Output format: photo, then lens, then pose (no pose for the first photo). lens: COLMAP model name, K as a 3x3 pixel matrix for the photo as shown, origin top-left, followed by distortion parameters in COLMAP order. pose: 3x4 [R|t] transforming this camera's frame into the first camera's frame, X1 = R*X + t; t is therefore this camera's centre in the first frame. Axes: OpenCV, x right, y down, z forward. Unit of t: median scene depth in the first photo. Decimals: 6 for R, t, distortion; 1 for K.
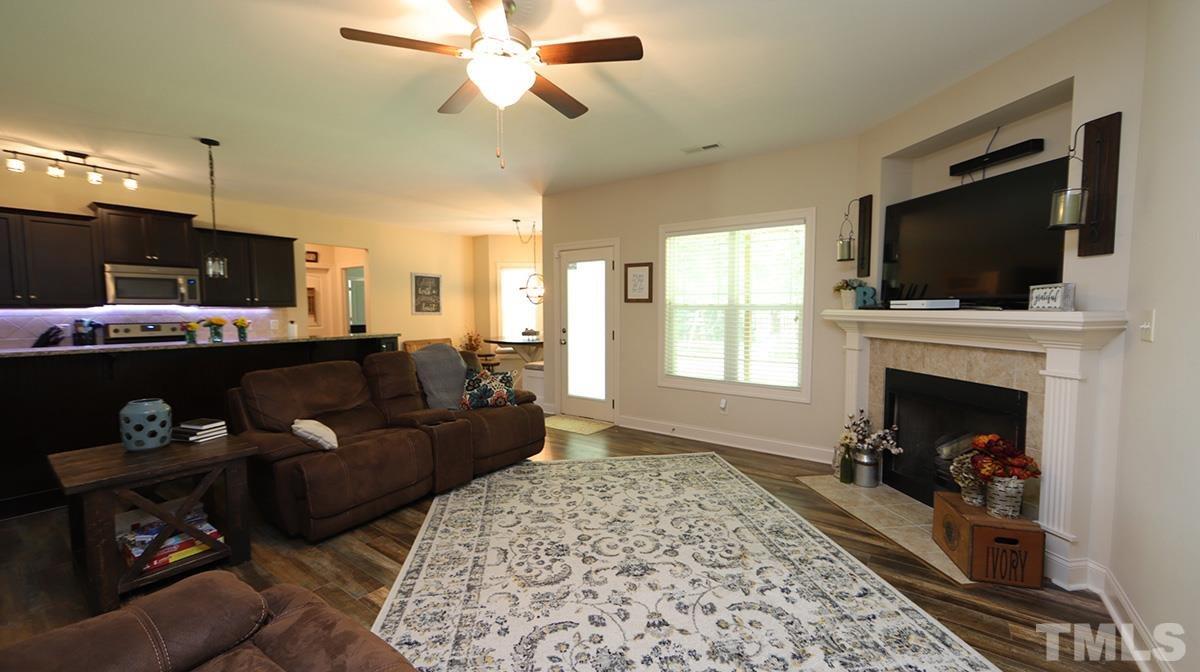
lens RADIAL K [[470.9, 0, 603.2], [0, 470.9, 336.3], [0, 0, 1]] dist [0.000952, 0.000457]
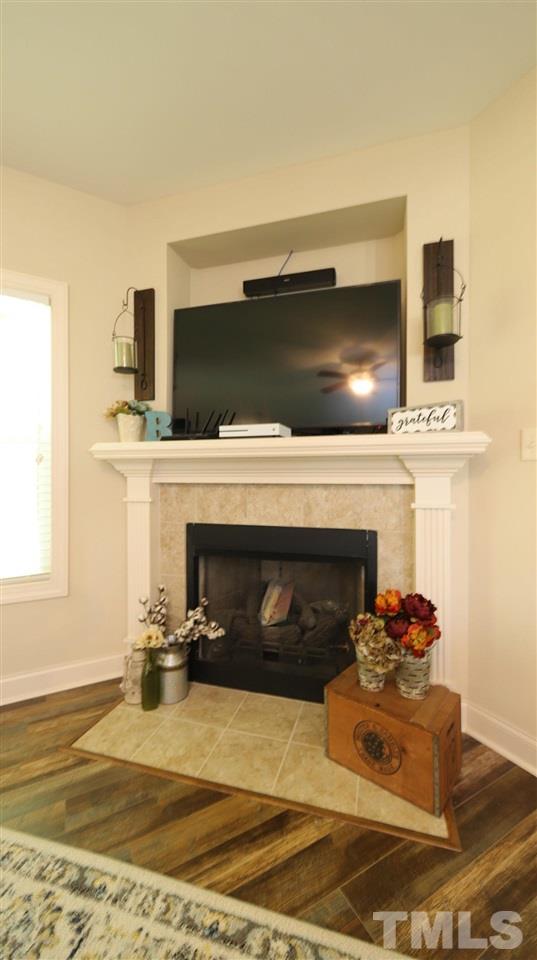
lens RADIAL K [[376.7, 0, 270.6], [0, 376.7, 475.5], [0, 0, 1]] dist [0.000952, 0.000457]
pose [[0.421734, 0.000847, 0.906719, 0.117483], [0.057747, 0.997944, -0.027792, 0.016171], [-0.904879, 0.064081, 0.420818, 0.621165]]
